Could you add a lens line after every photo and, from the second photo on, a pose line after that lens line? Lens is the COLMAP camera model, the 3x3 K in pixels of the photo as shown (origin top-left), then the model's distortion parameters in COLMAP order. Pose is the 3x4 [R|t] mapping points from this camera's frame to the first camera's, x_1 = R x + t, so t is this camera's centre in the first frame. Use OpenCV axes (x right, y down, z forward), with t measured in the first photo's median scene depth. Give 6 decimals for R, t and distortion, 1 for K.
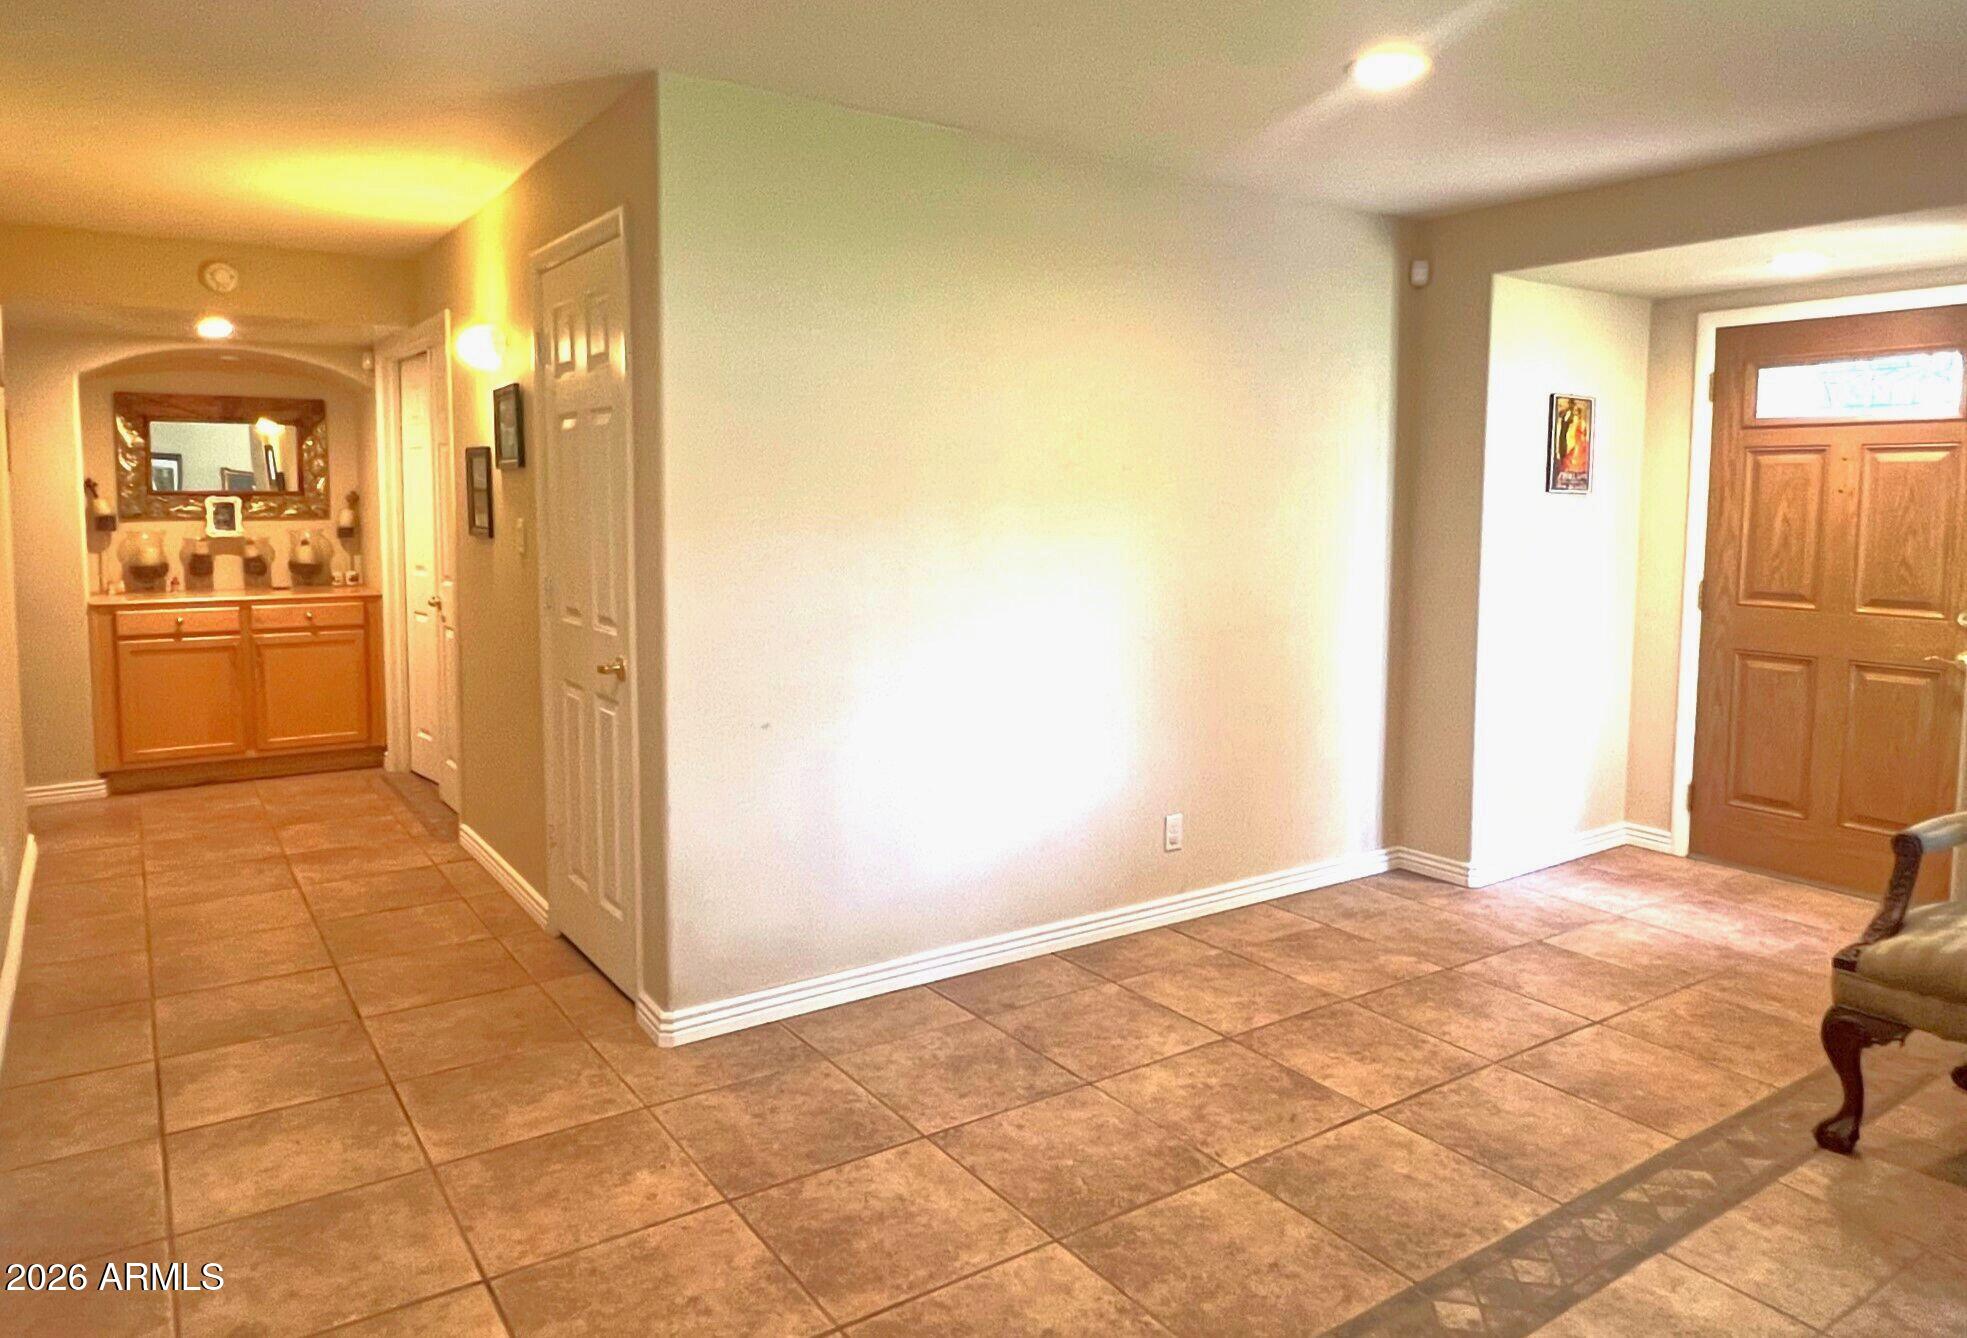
lens RADIAL K [[1302.2, 0, 996.8], [0, 1302.2, 605.0], [0, 0, 1]] dist [0.007005, 0.002502]
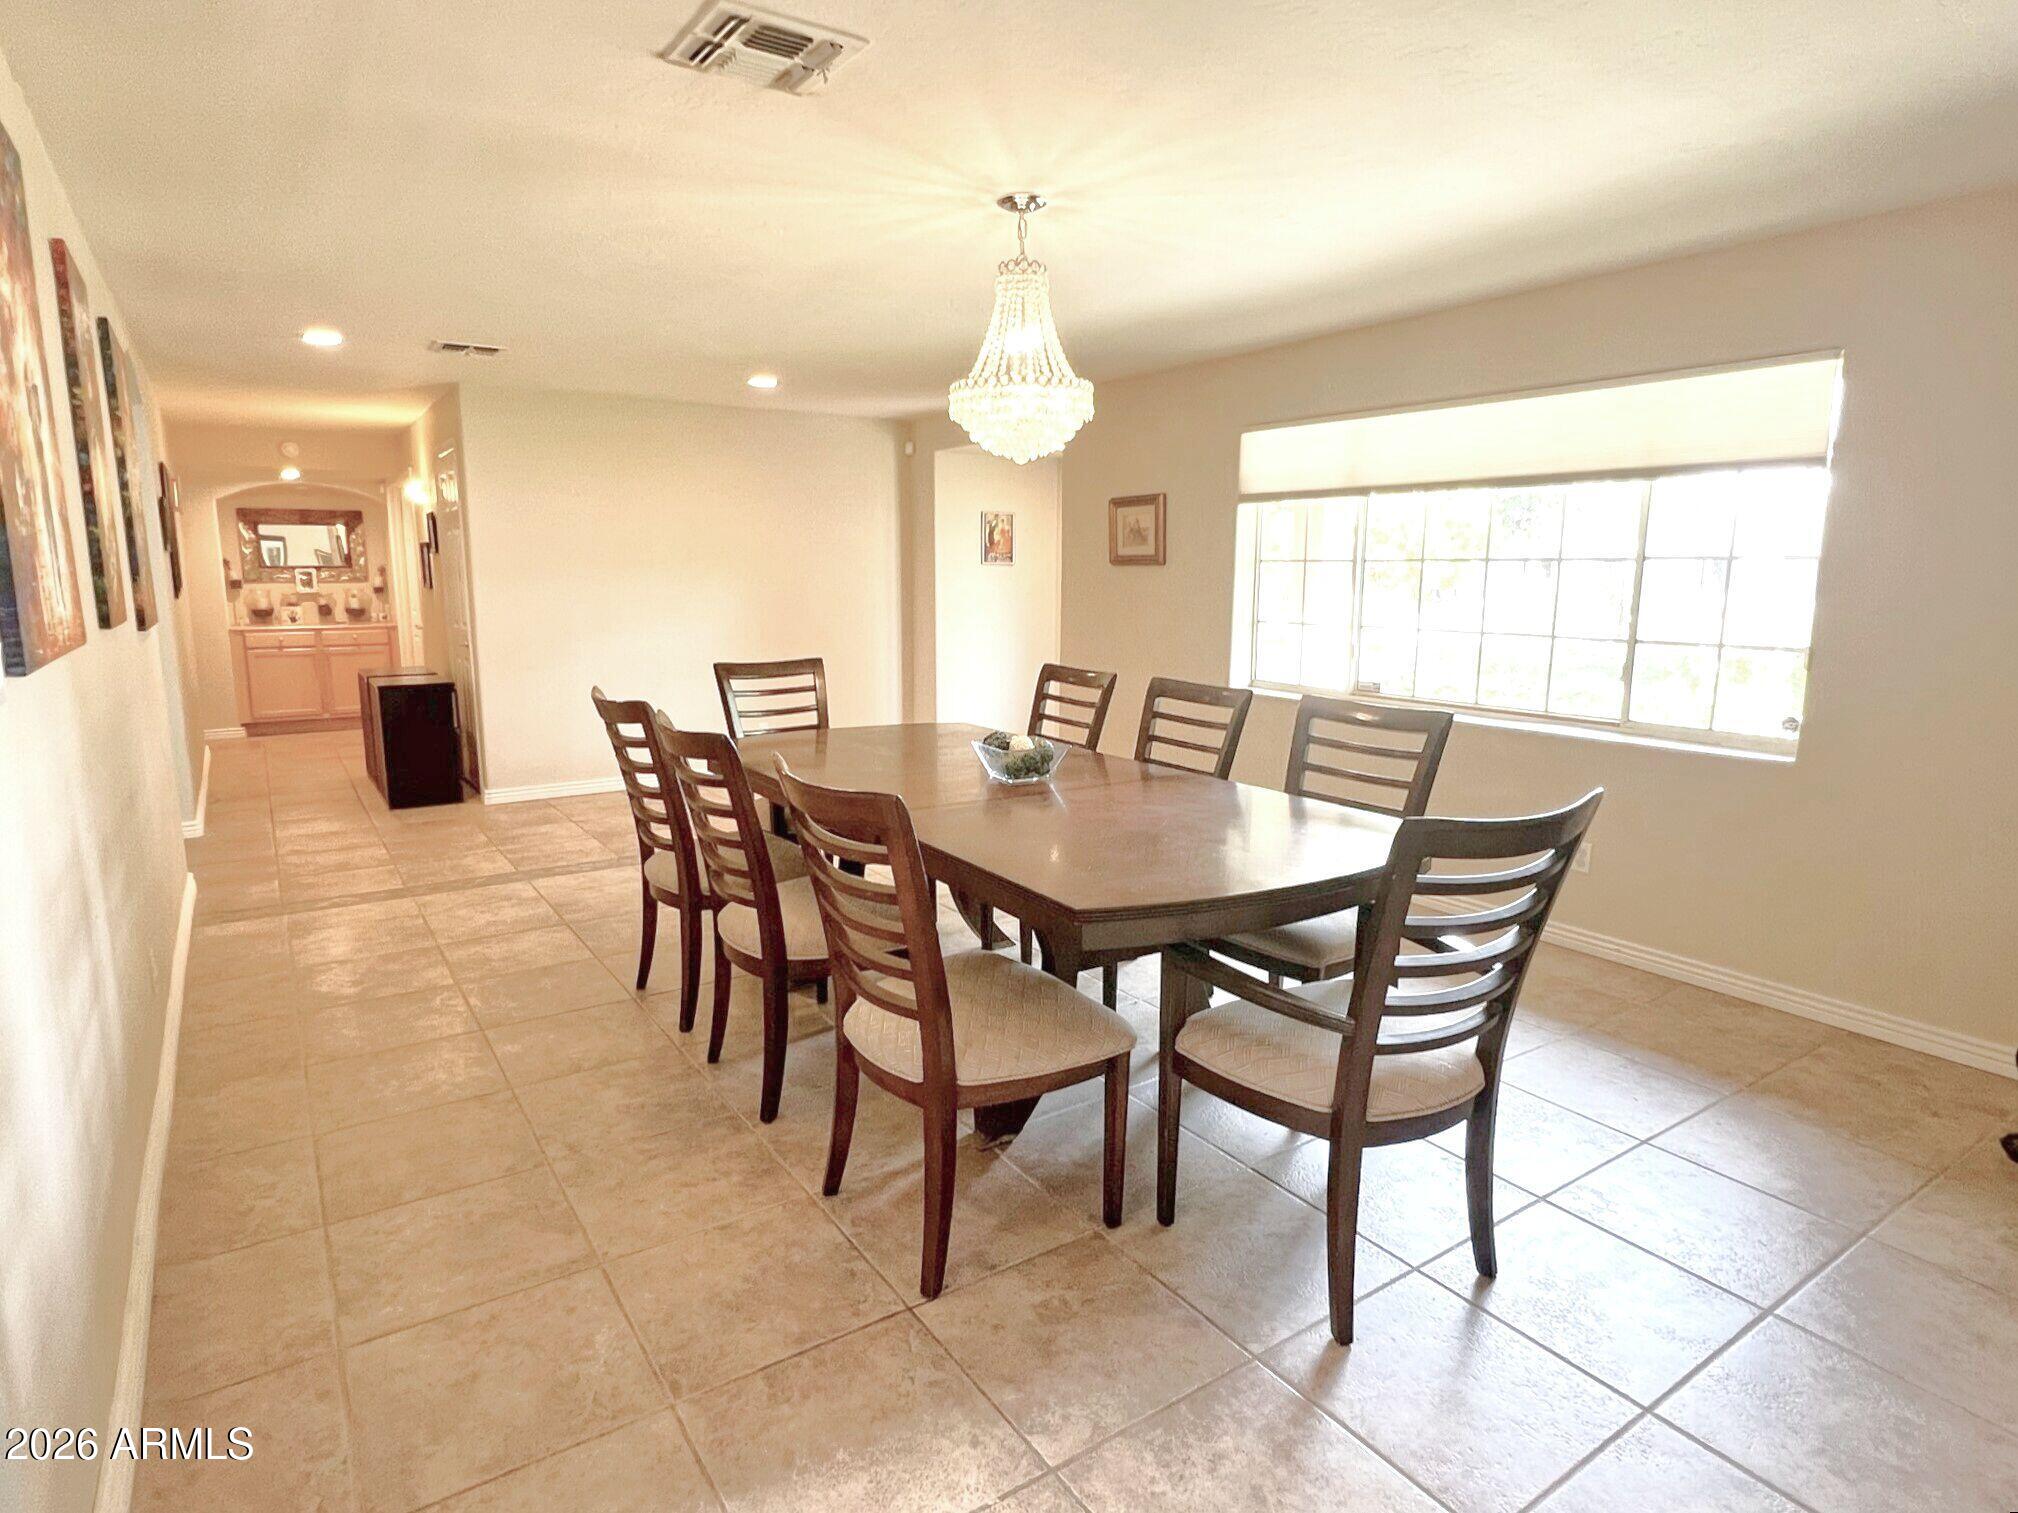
lens RADIAL K [[1113.9, 0, 1016.9], [0, 1113.9, 755.0], [0, 0, 1]] dist [0.000941, -0.000123]
pose [[0.999971, -0.003630, 0.006729, 0.413668], [0.003093, 0.996937, 0.078147, 0.061539], [-0.006992, -0.078124, 0.996919, -0.601648]]
